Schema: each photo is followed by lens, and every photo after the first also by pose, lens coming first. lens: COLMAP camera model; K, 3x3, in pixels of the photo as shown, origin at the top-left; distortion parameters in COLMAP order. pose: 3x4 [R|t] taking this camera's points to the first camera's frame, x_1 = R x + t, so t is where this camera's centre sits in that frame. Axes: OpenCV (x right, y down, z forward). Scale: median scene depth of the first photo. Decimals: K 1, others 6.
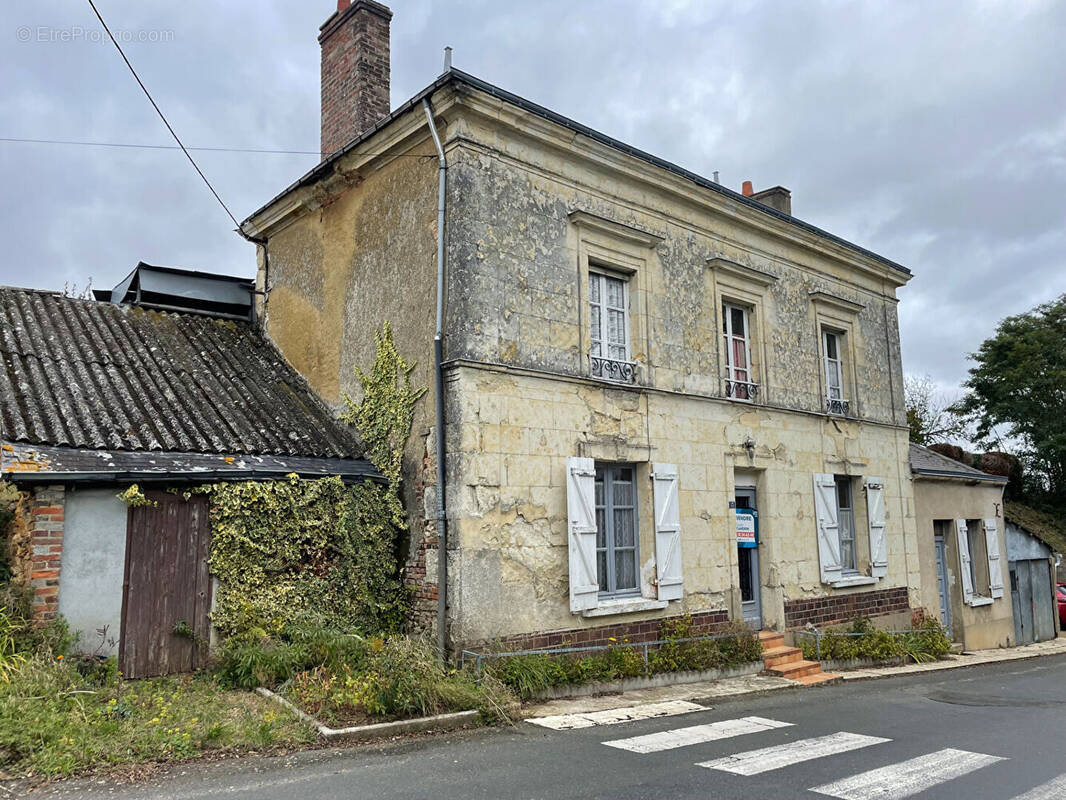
lens RADIAL K [[839.9, 0, 533.1], [0, 839.9, 401.5], [0, 0, 1]] dist [0.042417, -0.017973]
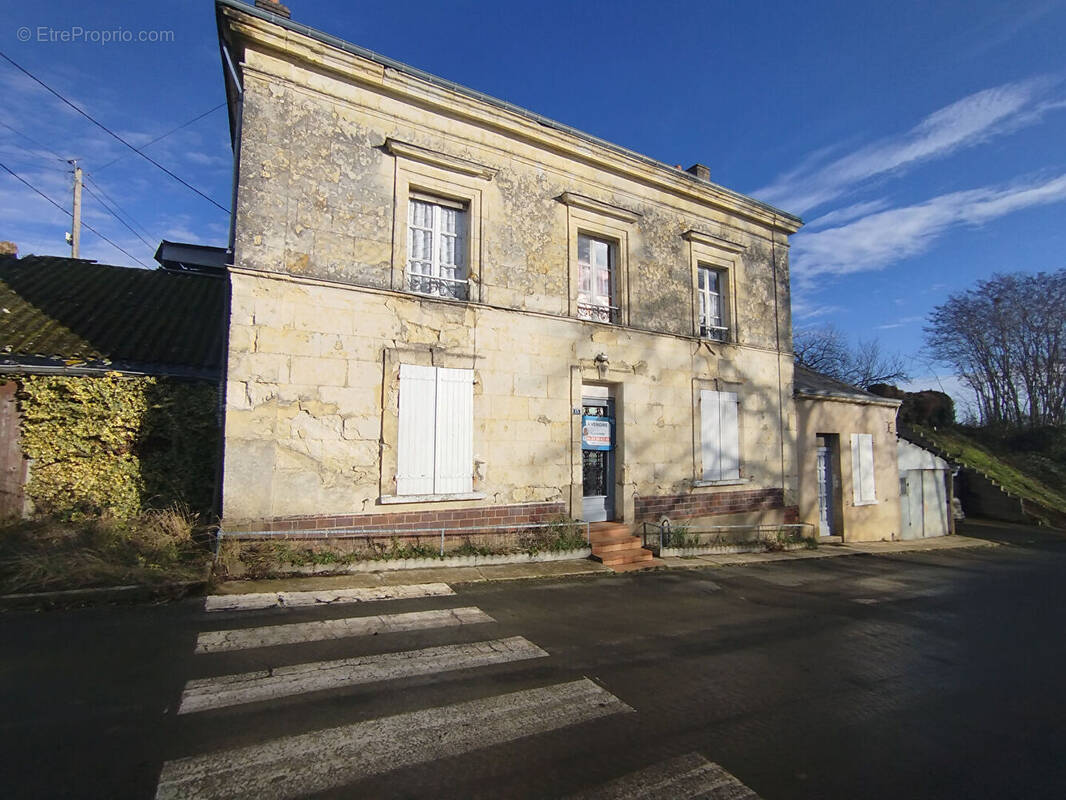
lens RADIAL K [[499.2, 0, 531.9], [0, 499.2, 403.0], [0, 0, 1]] dist [-0.028245, 0.002923]
pose [[0.974719, 0.001350, -0.223432, 0.382794], [0.012763, 0.998013, 0.061707, 0.081004], [0.223071, -0.062998, 0.972764, 0.394528]]
